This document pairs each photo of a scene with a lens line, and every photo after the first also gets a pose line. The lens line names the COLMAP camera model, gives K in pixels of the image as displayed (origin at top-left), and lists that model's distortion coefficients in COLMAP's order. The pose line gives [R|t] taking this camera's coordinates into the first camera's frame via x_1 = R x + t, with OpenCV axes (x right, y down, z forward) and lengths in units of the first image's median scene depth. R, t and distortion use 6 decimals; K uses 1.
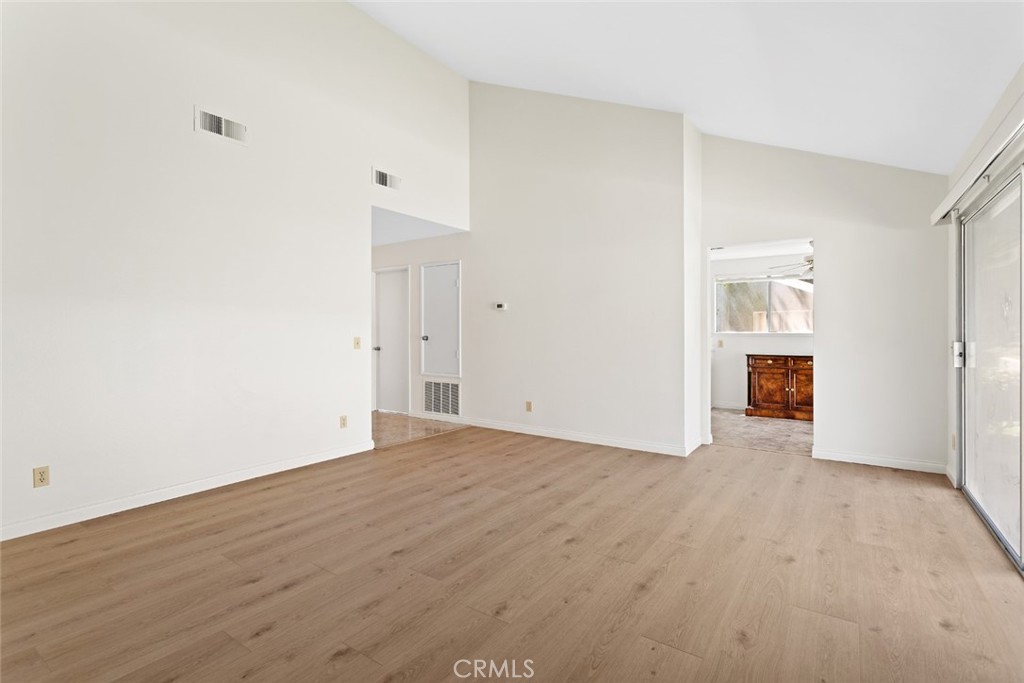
lens RADIAL K [[492.3, 0, 489.7], [0, 492.3, 324.5], [0, 0, 1]] dist [-0.009364, 0.000530]
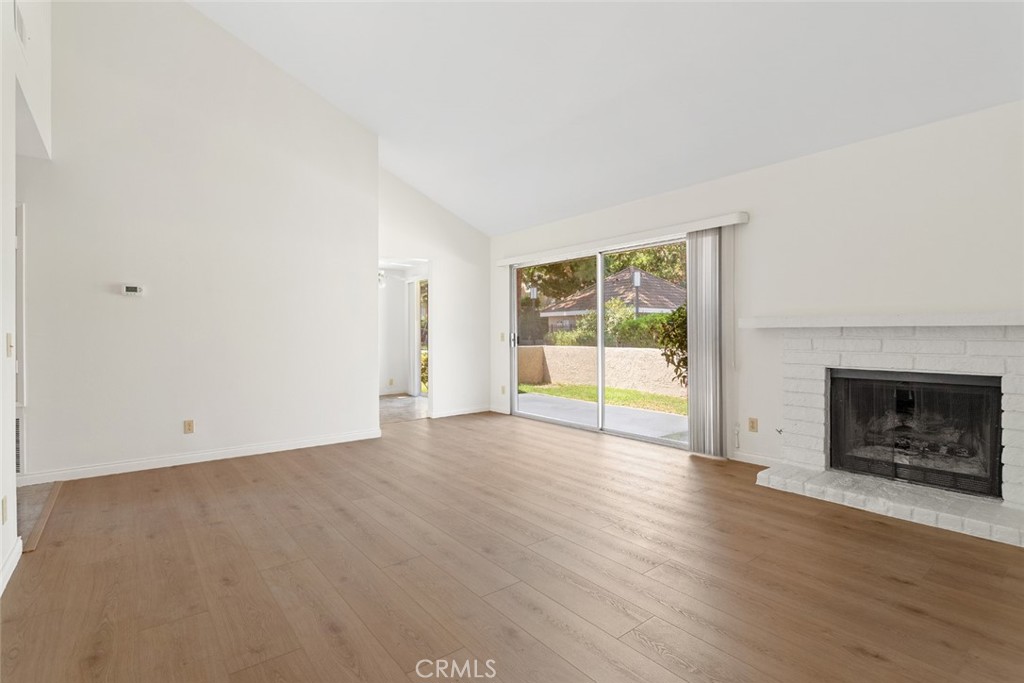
lens RADIAL K [[492.3, 0, 513.8], [0, 492.3, 336.6], [0, 0, 1]] dist [-0.009364, 0.000530]
pose [[0.274982, -0.019855, 0.961244, -0.659198], [-0.003691, 0.999758, 0.021706, 0.014532], [-0.961442, -0.009517, 0.274842, 0.417804]]
